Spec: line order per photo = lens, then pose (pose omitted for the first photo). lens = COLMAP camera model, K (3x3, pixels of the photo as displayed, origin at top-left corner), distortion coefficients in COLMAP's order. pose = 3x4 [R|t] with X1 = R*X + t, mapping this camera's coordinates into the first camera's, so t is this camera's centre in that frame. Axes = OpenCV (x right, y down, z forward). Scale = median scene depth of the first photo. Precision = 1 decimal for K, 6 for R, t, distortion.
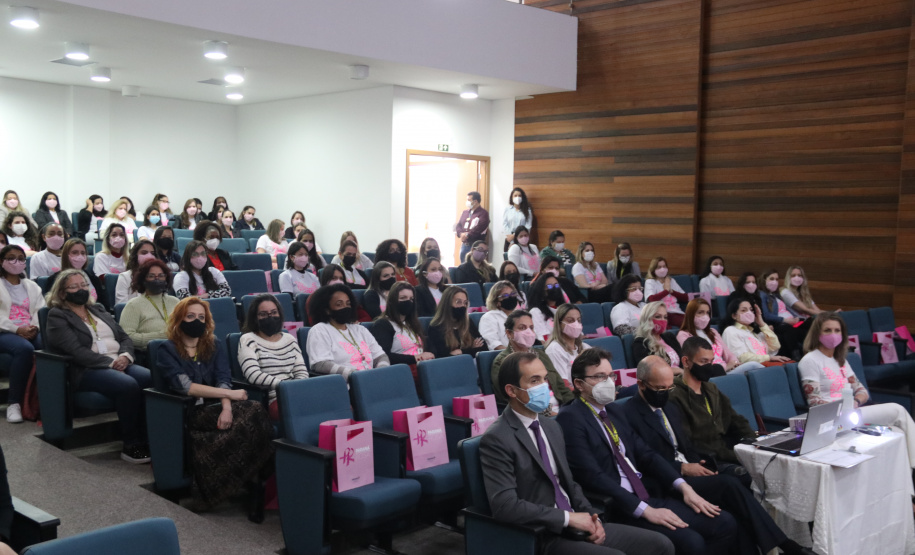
lens RADIAL K [[960.6, 0, 457.5], [0, 960.6, 277.5], [0, 0, 1]] dist [-0.098783, 0.346537]
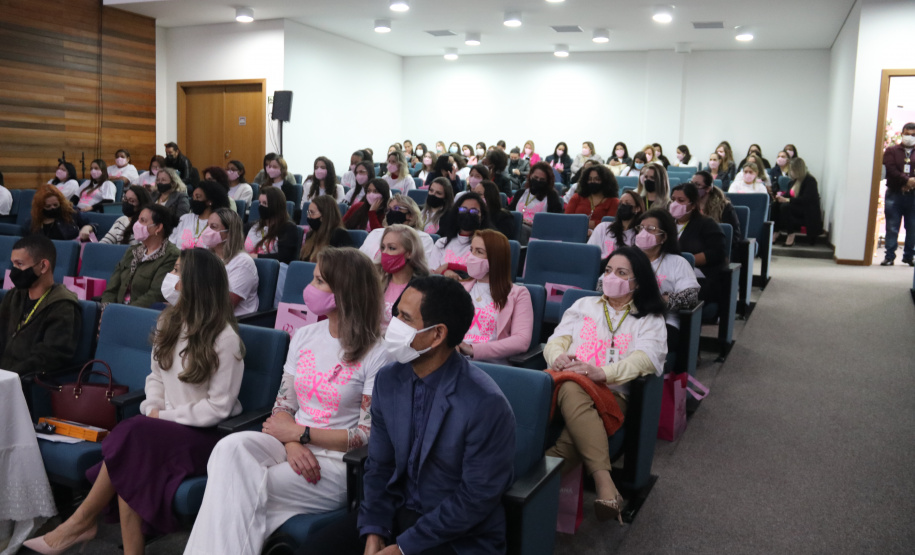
lens RADIAL K [[785.4, 0, 462.2], [0, 785.4, 290.1], [0, 0, 1]] dist [-0.171798, 0.152302]
pose [[0.332181, 0.132057, -0.933926, 0.498600], [-0.081349, 0.990472, 0.111118, 0.001213], [0.939701, 0.039063, 0.339758, 0.565377]]
